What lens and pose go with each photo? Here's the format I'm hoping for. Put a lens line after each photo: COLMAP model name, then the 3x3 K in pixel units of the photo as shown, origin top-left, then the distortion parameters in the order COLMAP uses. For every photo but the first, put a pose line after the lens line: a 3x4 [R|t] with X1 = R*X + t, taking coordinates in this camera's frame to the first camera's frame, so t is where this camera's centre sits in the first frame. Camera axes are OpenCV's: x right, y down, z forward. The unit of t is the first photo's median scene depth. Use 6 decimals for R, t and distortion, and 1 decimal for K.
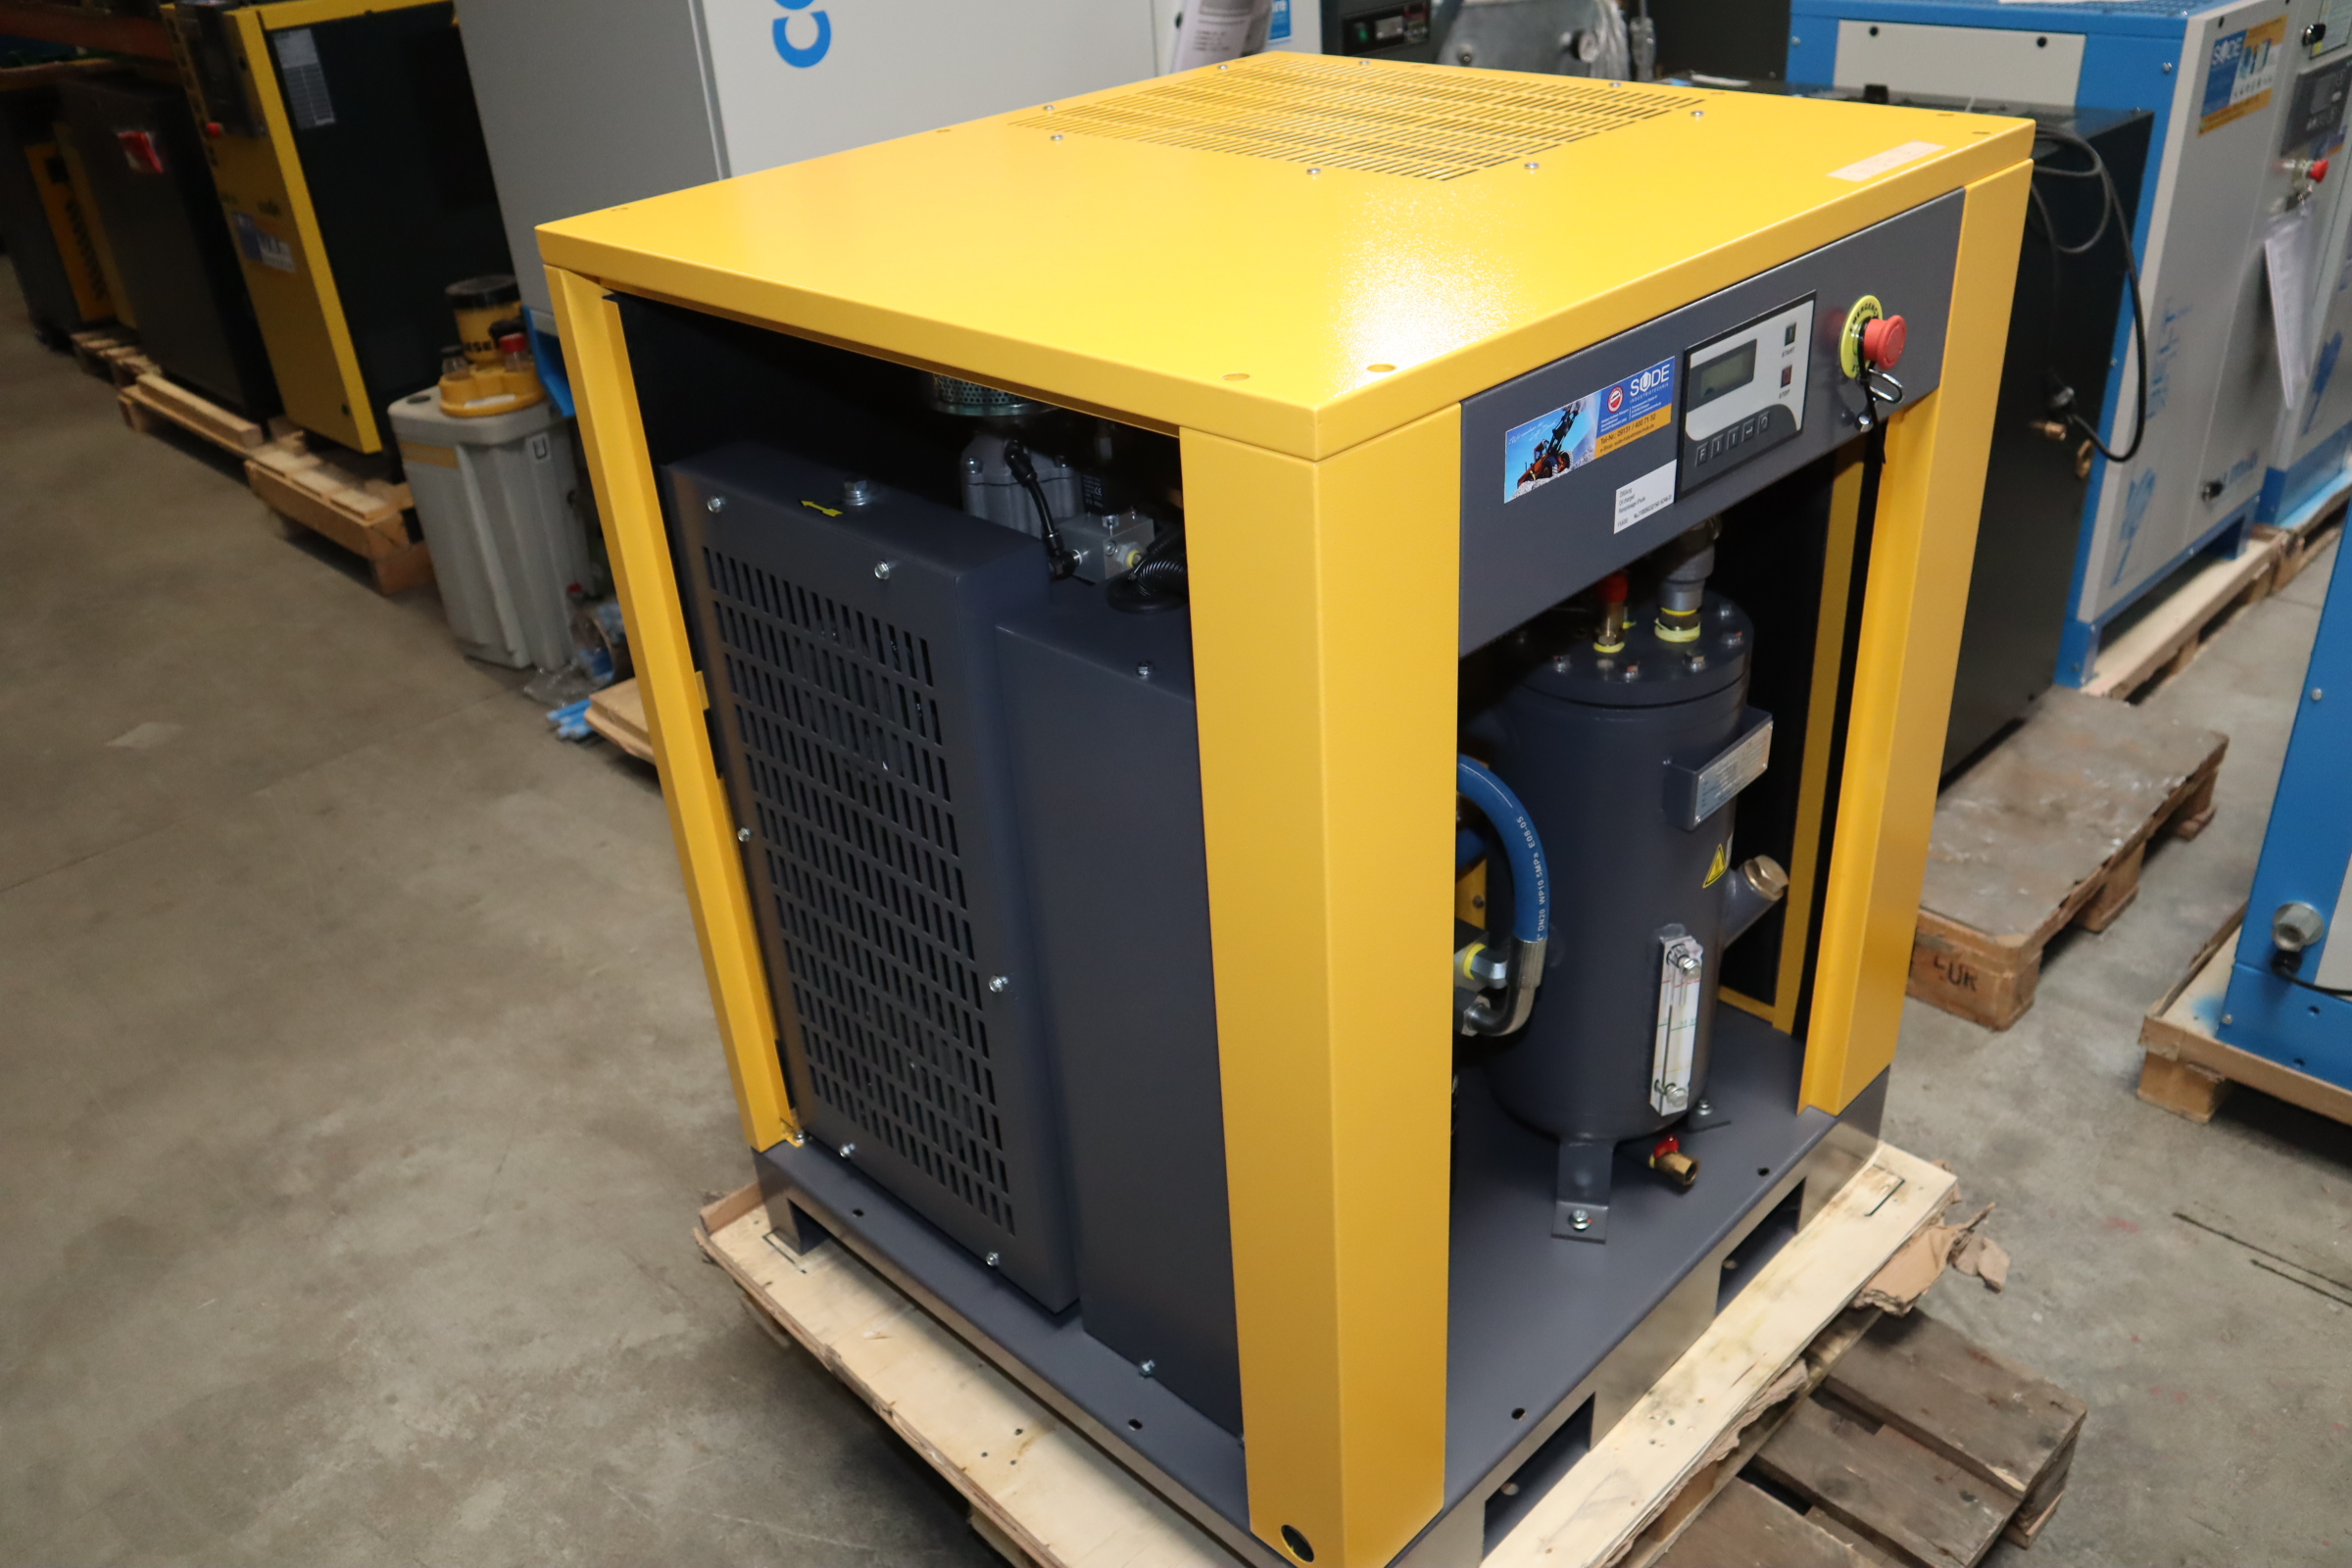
lens RADIAL K [[1887.1, 0, 1171.4], [0, 1887.1, 775.2], [0, 0, 1]] dist [-0.119441, 0.098391]
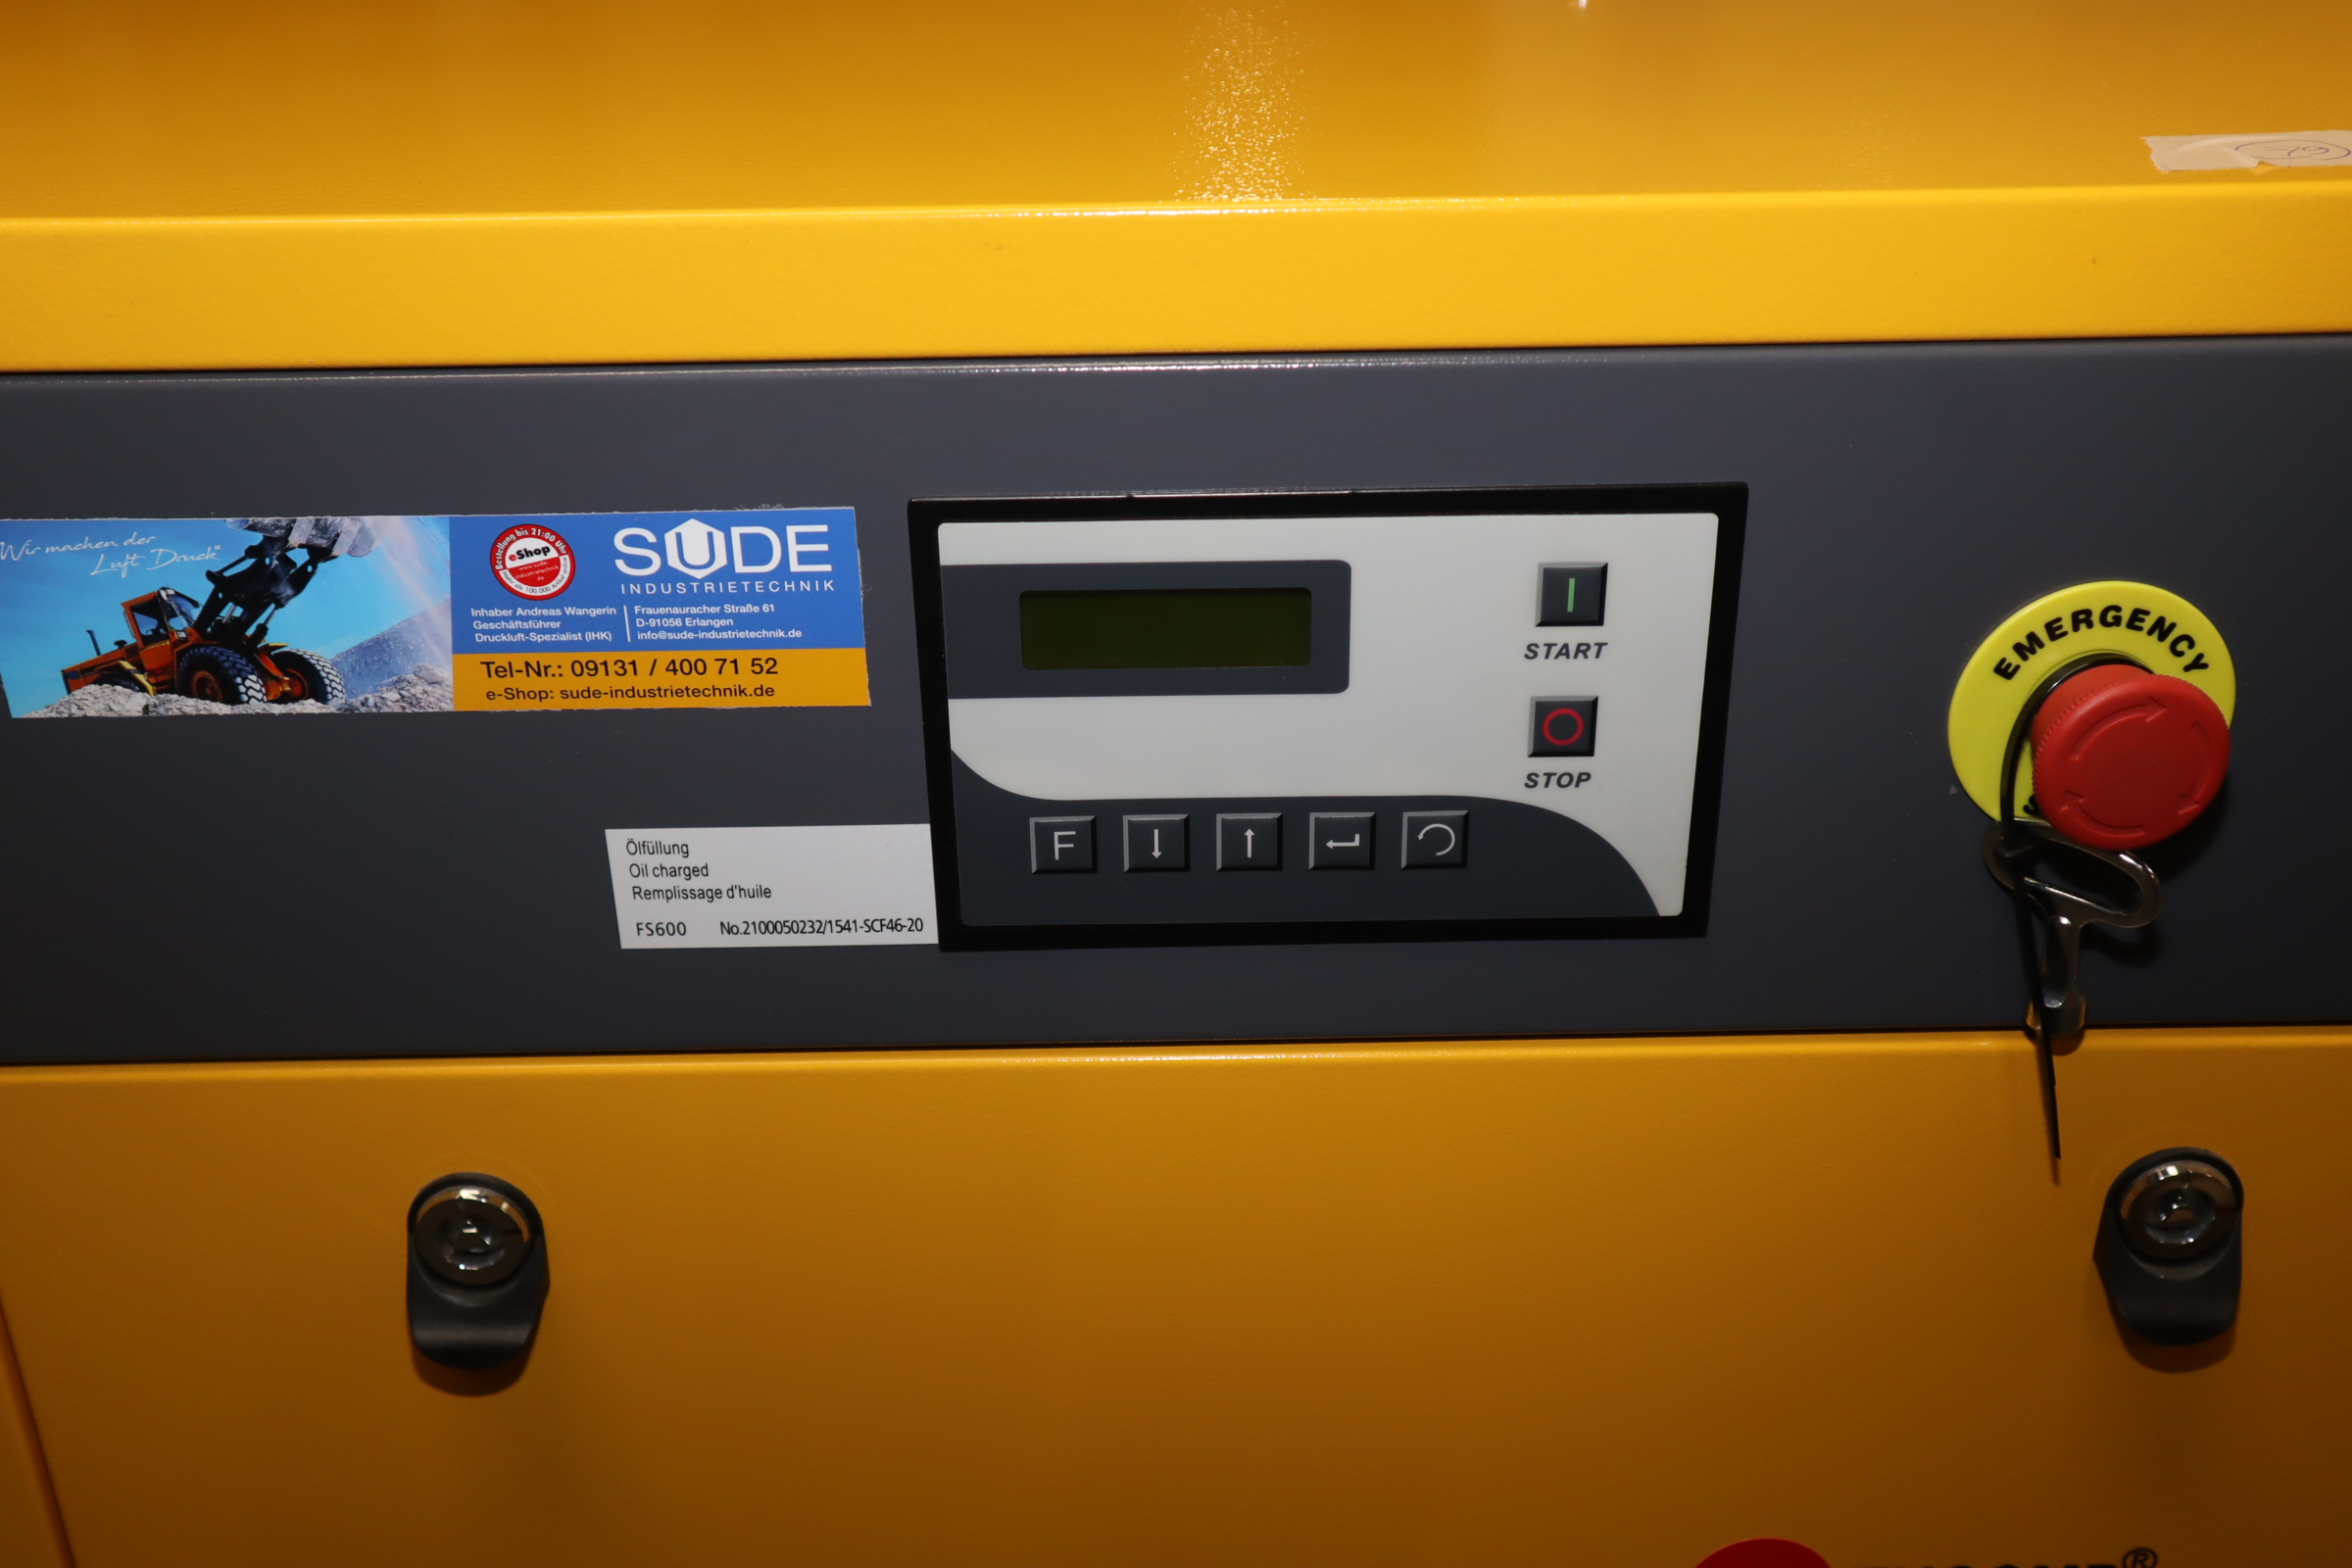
lens RADIAL K [[2527.5, 0, 1176.0], [0, 2527.5, 784.0], [0, 0, 1]] dist [-0.012929, 0.026050]
pose [[0.719332, 0.370373, -0.587694, 0.568296], [-0.371632, 0.919942, 0.124885, -0.251124], [0.586899, 0.128572, 0.799387, 0.682719]]
